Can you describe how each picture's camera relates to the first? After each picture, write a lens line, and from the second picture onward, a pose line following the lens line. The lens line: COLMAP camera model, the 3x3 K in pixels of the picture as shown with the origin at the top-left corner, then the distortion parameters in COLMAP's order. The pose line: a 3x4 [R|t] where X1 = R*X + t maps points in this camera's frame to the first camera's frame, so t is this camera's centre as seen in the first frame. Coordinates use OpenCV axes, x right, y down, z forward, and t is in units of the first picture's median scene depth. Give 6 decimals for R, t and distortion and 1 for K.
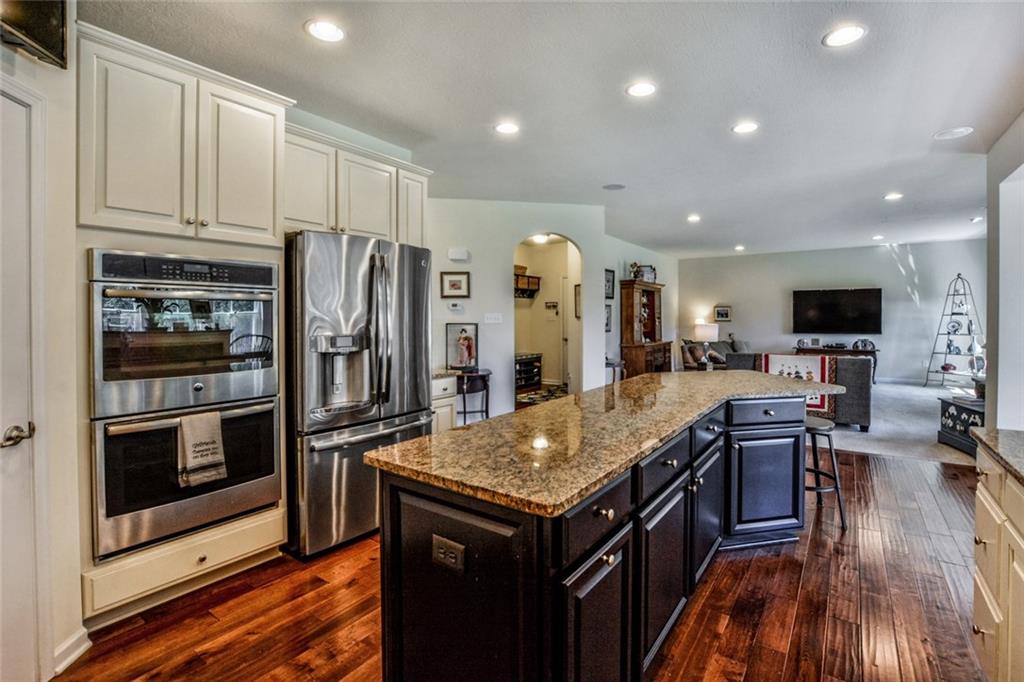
lens RADIAL K [[483.4, 0, 514.0], [0, 483.4, 318.4], [0, 0, 1]] dist [-0.049343, 0.000029]
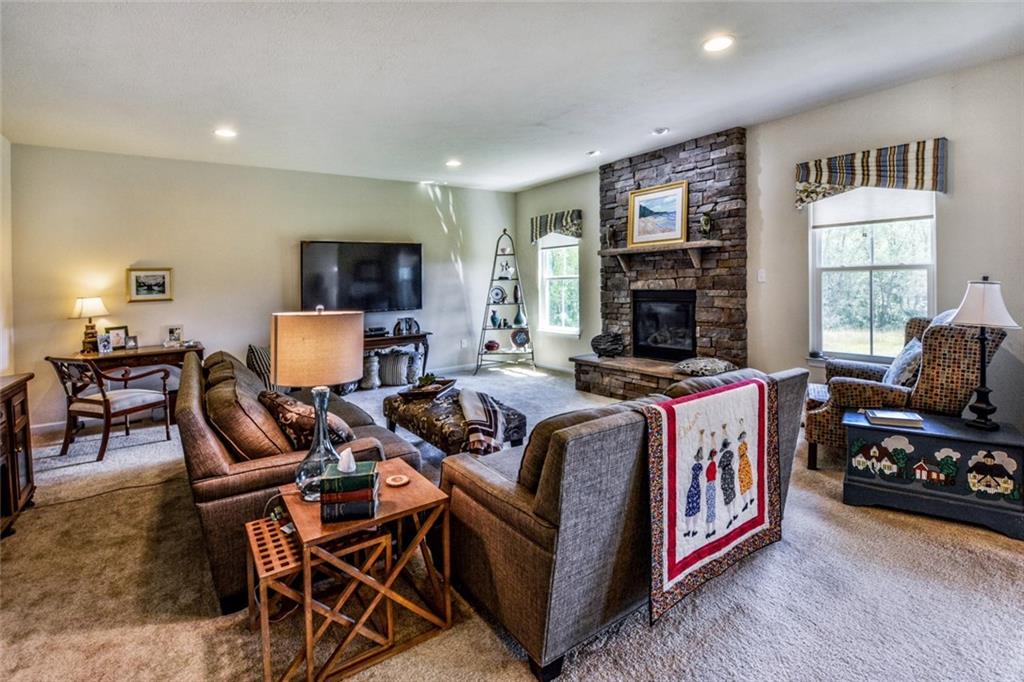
lens RADIAL K [[483.4, 0, 514.0], [0, 483.4, 318.4], [0, 0, 1]] dist [-0.049343, 0.000029]
pose [[0.302713, -0.082695, 0.949487, 0.111773], [0.022368, 0.996571, 0.079665, -0.005618], [-0.952819, -0.002878, 0.303525, 0.529822]]
